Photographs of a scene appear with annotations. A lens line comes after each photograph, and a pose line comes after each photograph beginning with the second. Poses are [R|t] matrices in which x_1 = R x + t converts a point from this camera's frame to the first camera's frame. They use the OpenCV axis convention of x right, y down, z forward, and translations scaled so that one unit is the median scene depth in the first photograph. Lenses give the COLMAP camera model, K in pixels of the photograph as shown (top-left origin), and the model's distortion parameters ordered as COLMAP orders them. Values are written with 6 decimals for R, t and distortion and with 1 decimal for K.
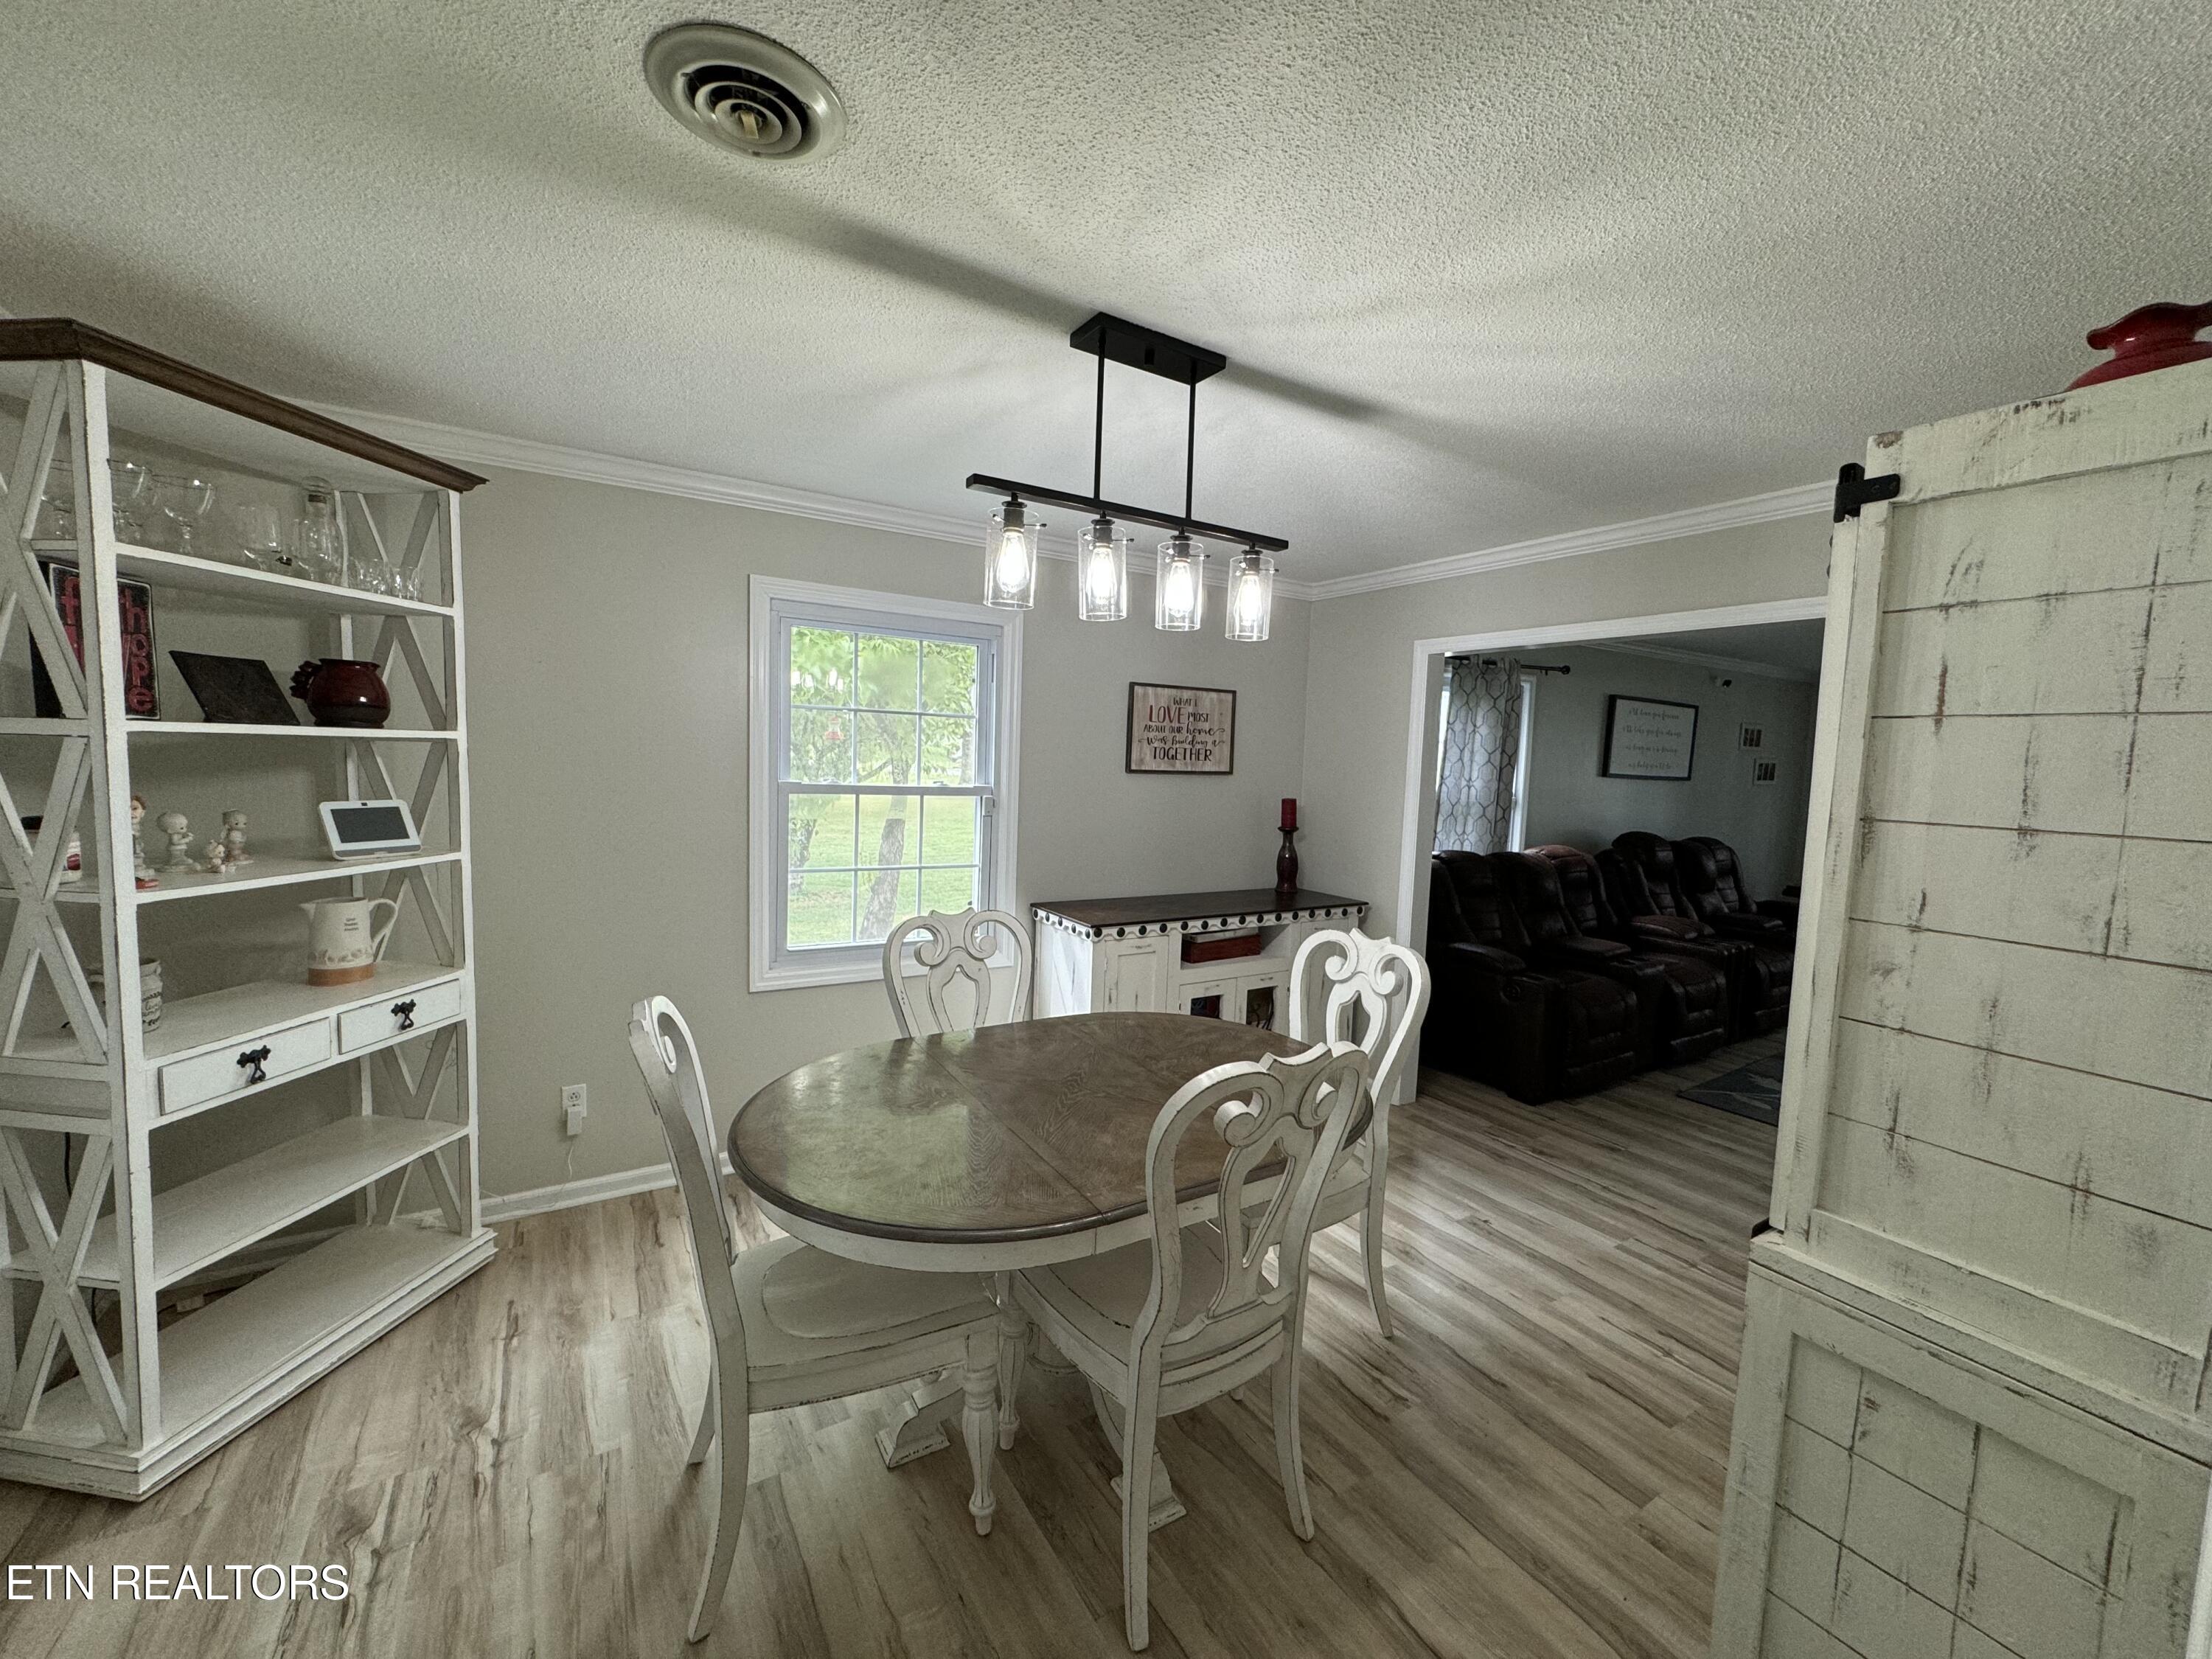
lens RADIAL K [[875.1, 0, 1106.0], [0, 875.1, 829.5], [0, 0, 1]] dist [-0.006832, -0.000131]
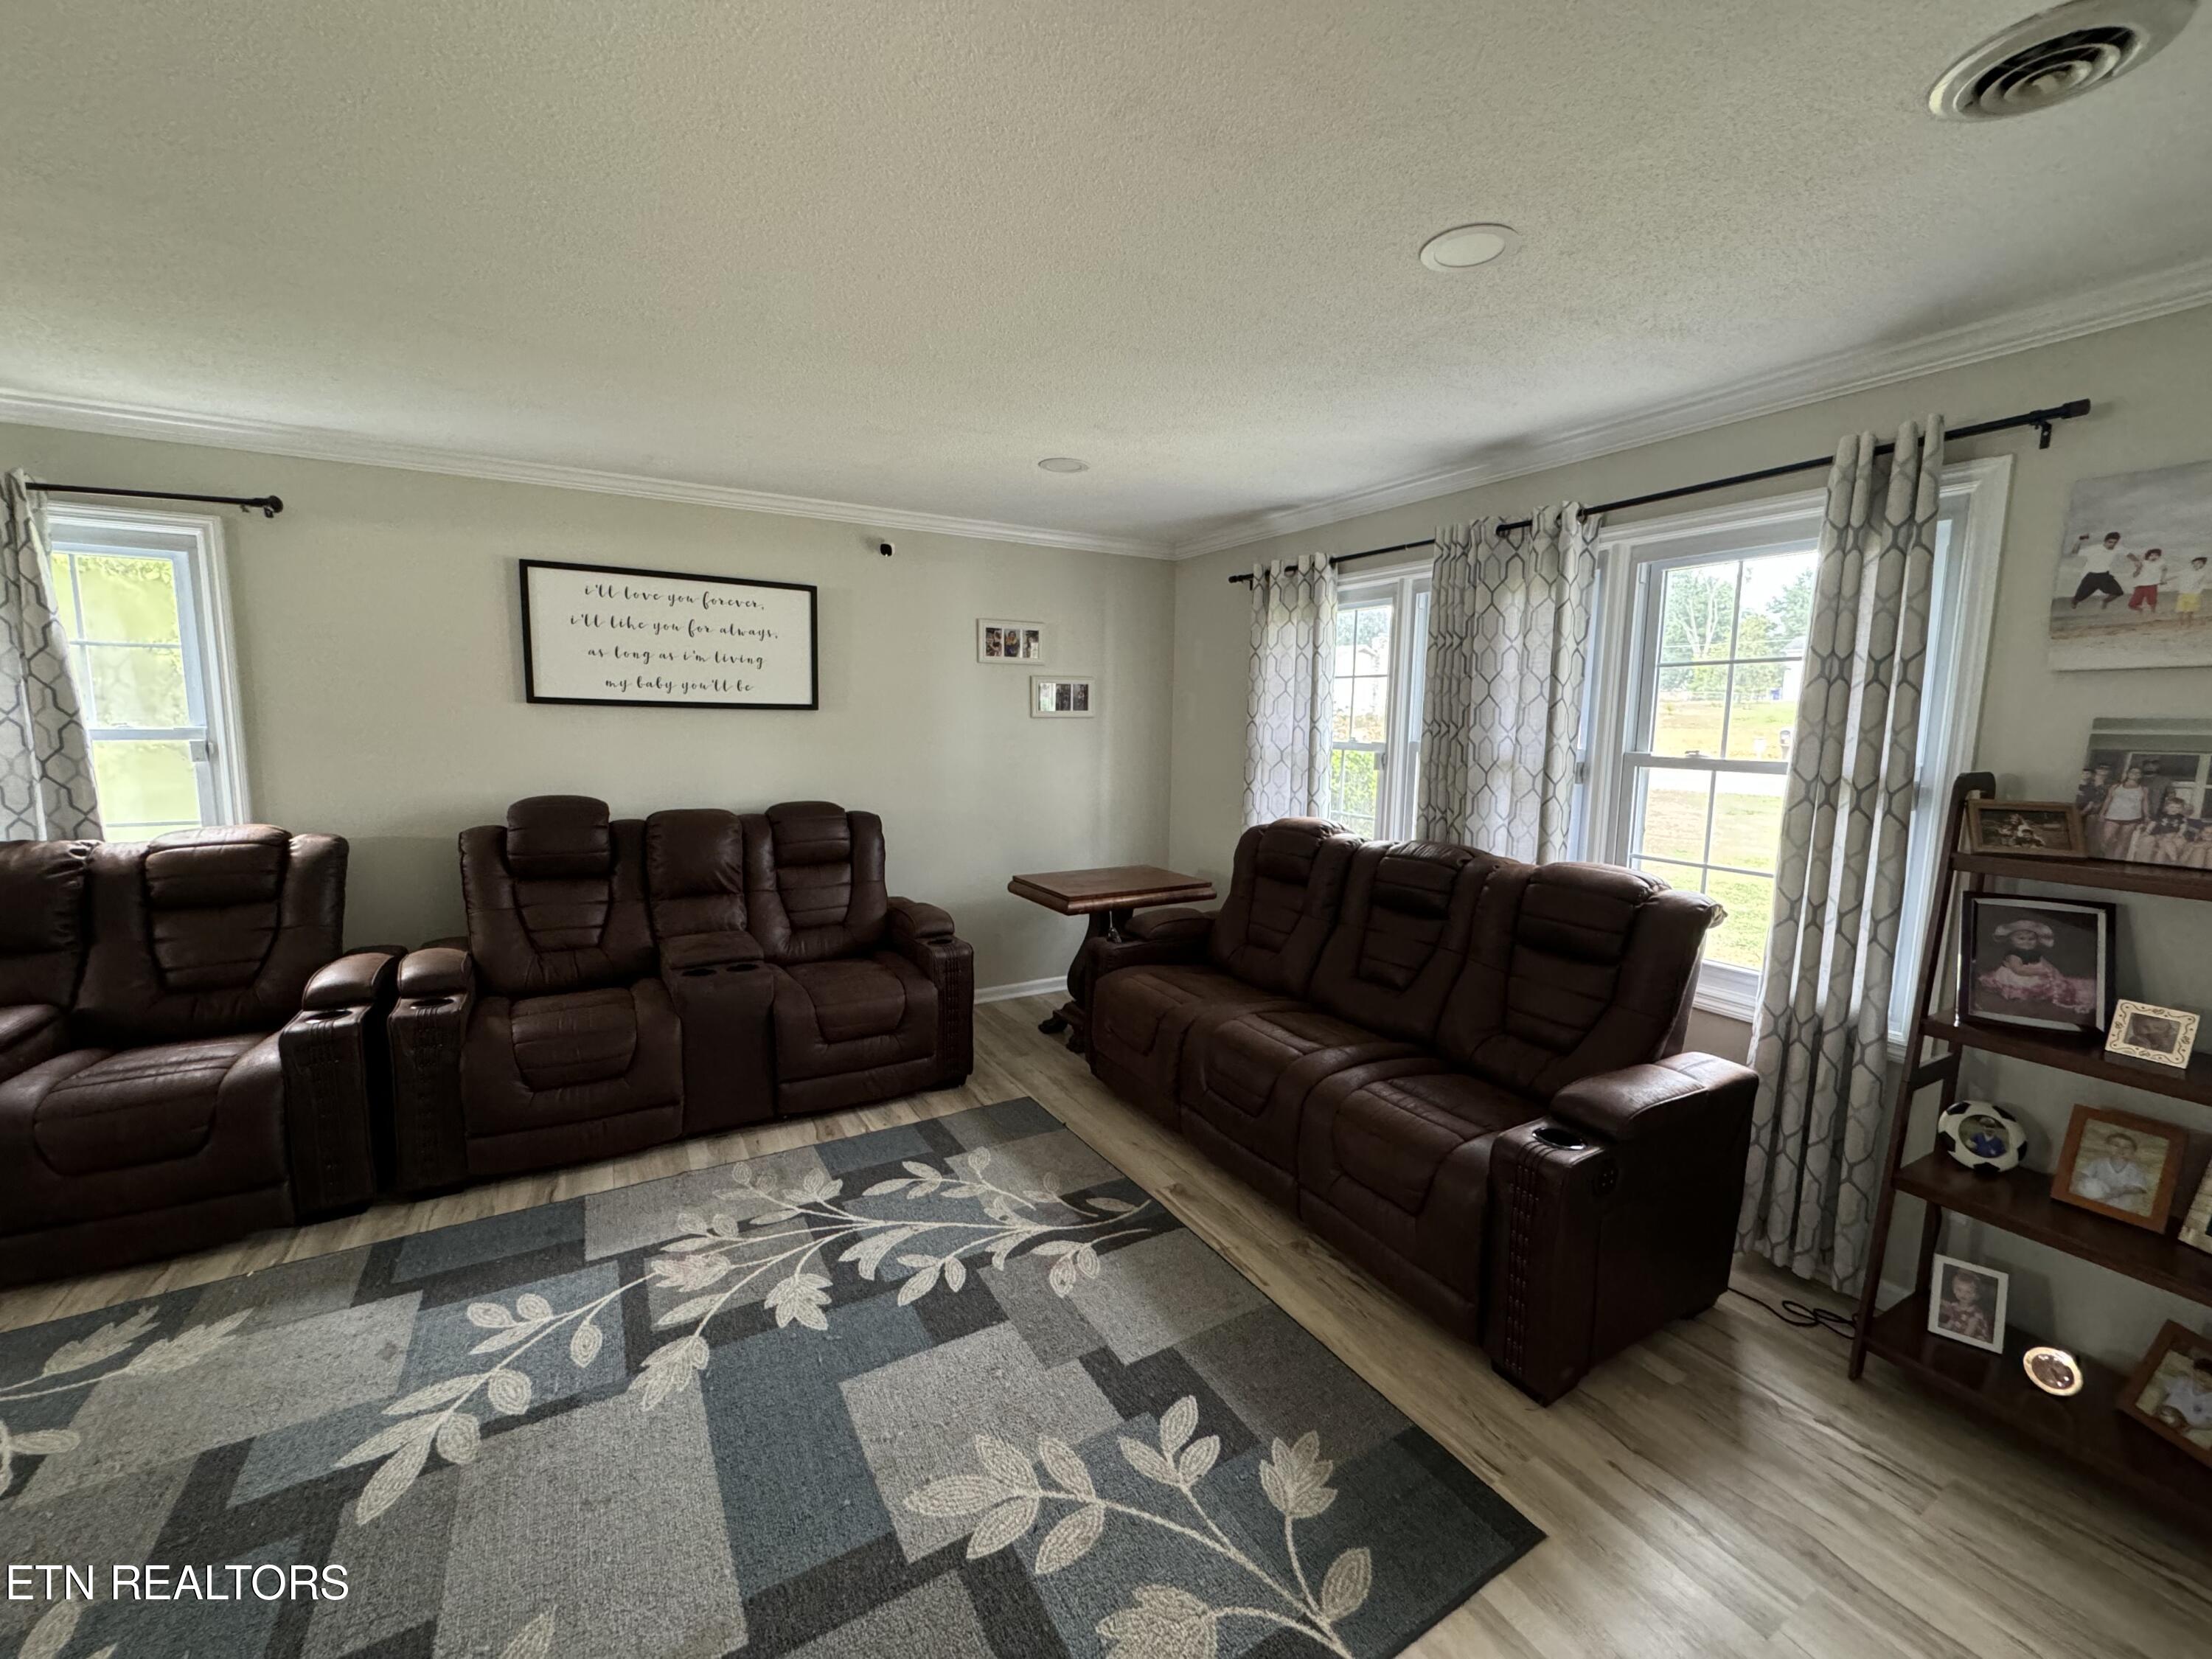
lens RADIAL K [[875.1, 0, 1106.0], [0, 875.1, 829.5], [0, 0, 1]] dist [-0.006832, -0.000131]
pose [[0.999693, -0.017218, -0.017817, 1.404026], [0.017950, 0.998966, 0.041760, 0.011447], [0.017080, -0.042067, 0.998969, 0.602936]]
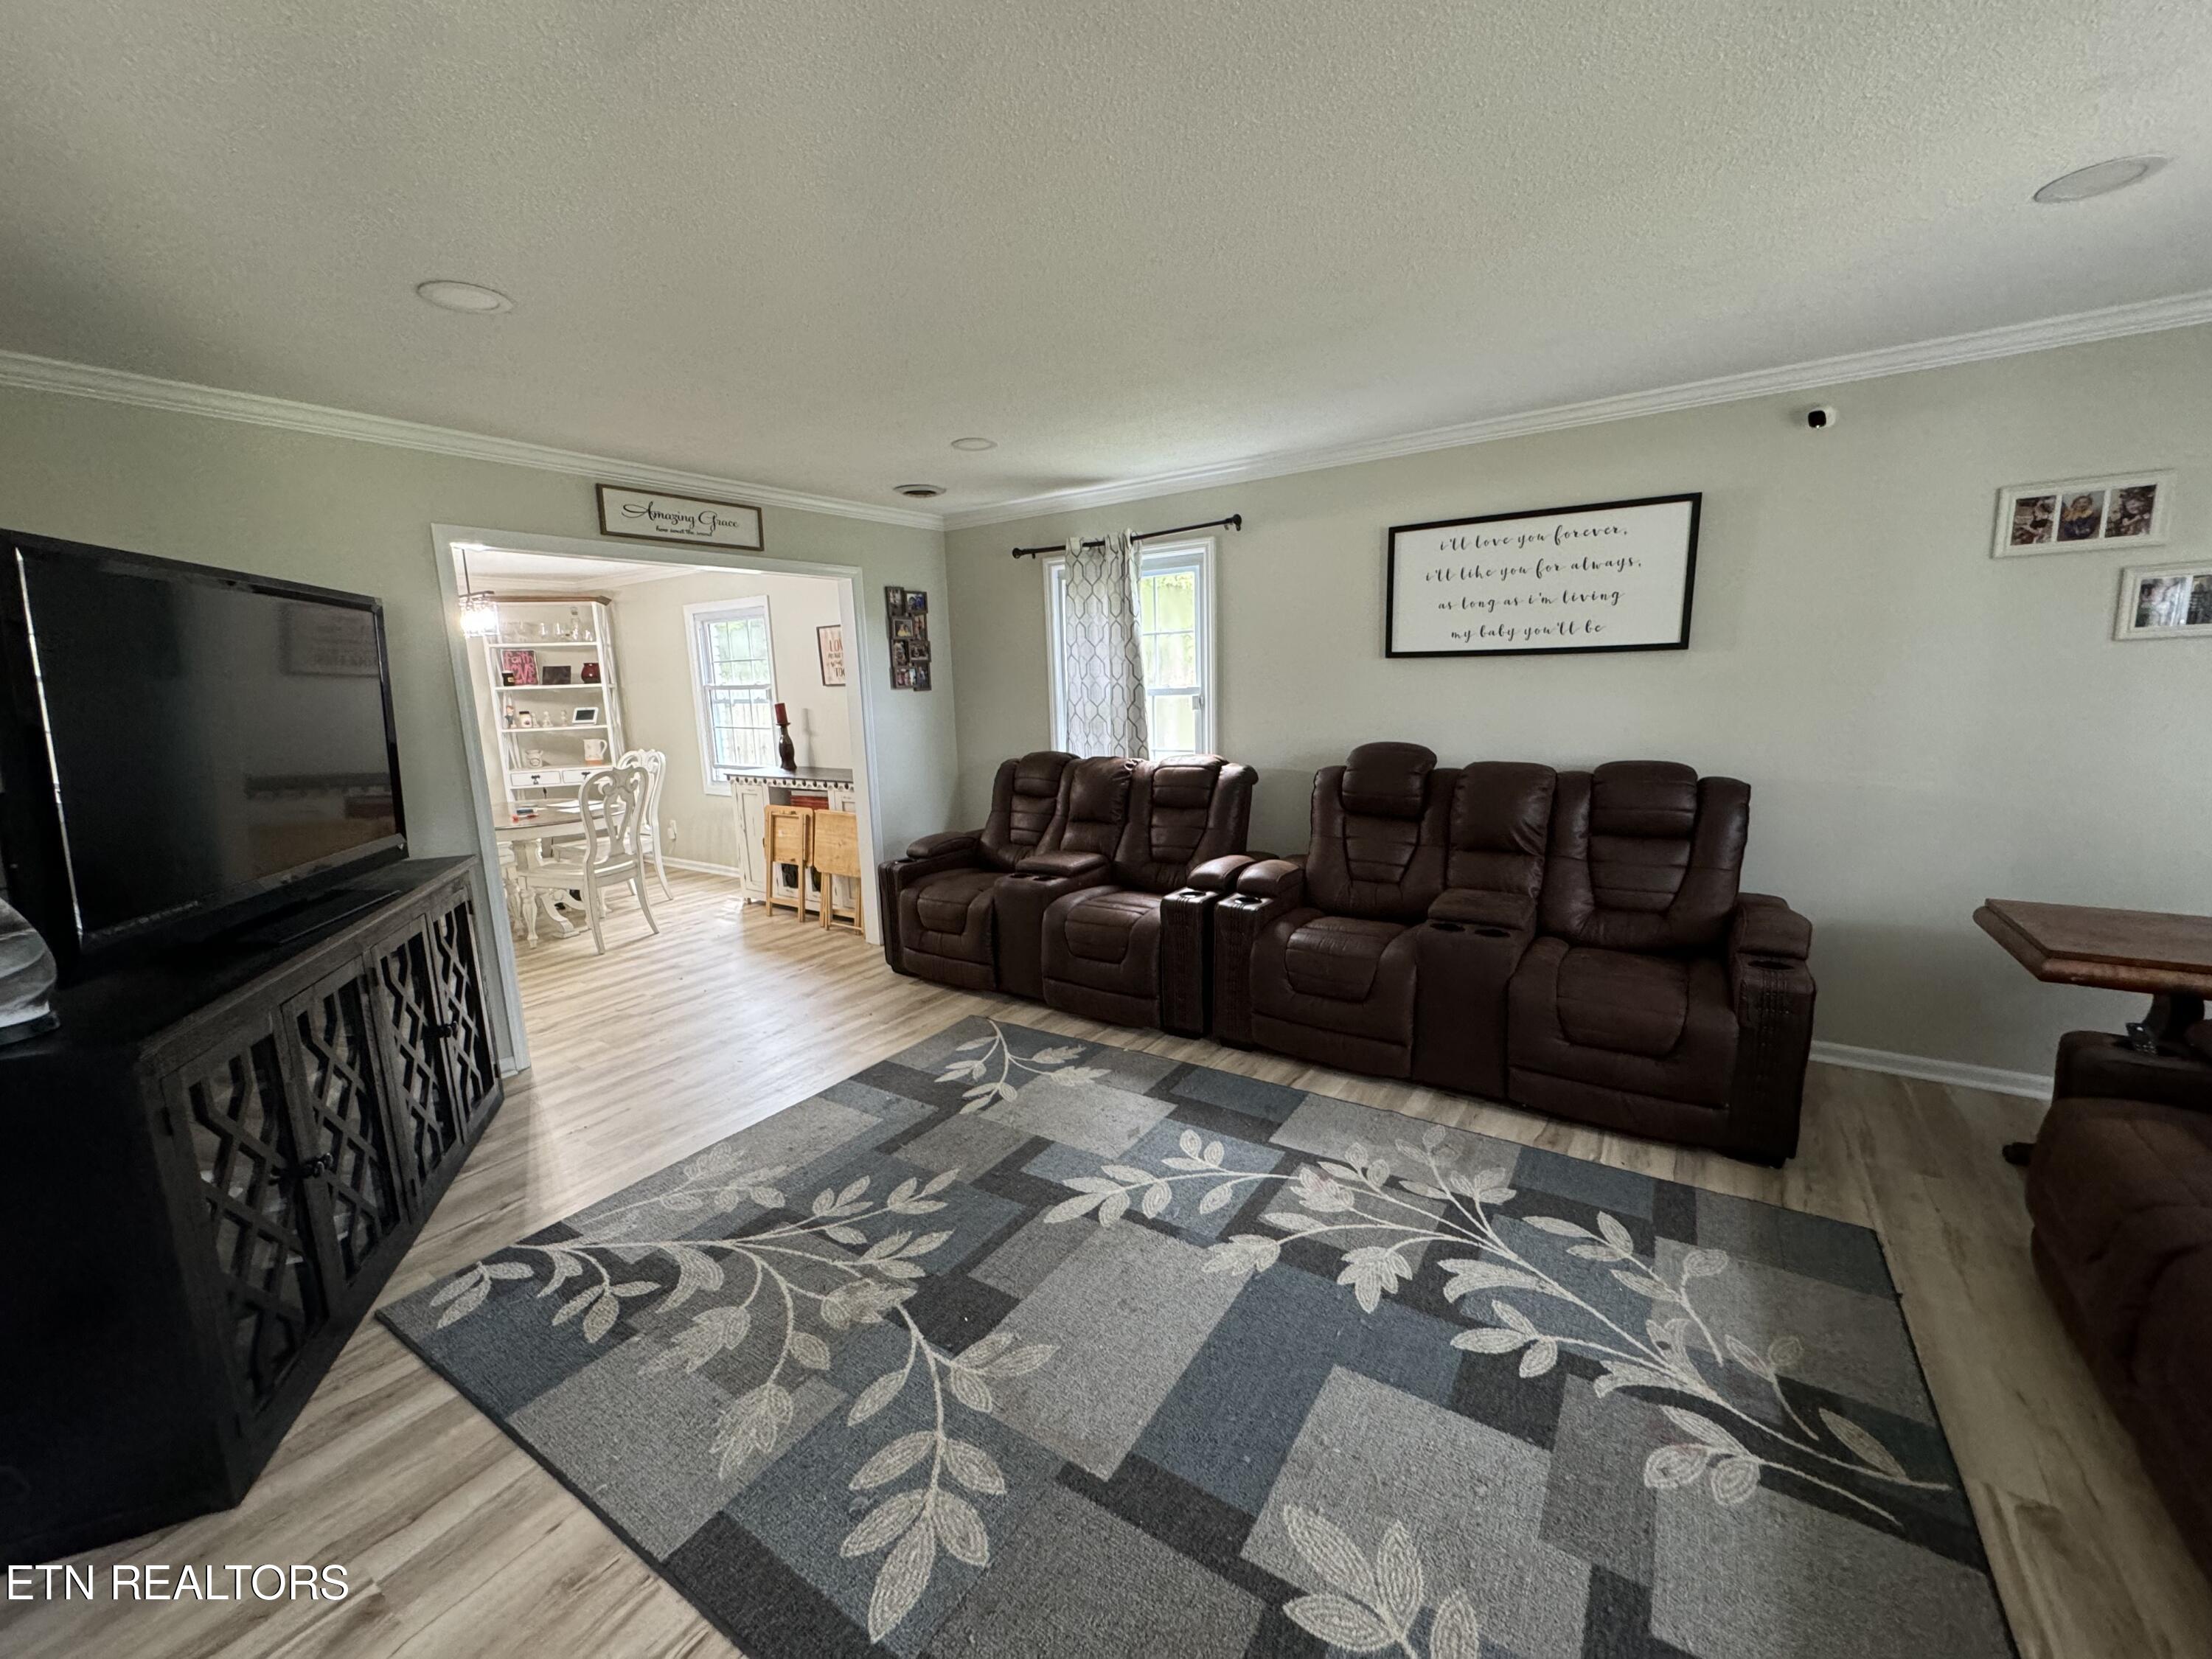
lens RADIAL K [[875.1, 0, 1106.0], [0, 875.1, 829.5], [0, 0, 1]] dist [-0.006832, -0.000131]
pose [[0.417296, 0.109031, -0.902207, 1.578719], [-0.028866, 0.993866, 0.106757, 0.006219], [0.908312, -0.018506, 0.417883, 0.769999]]
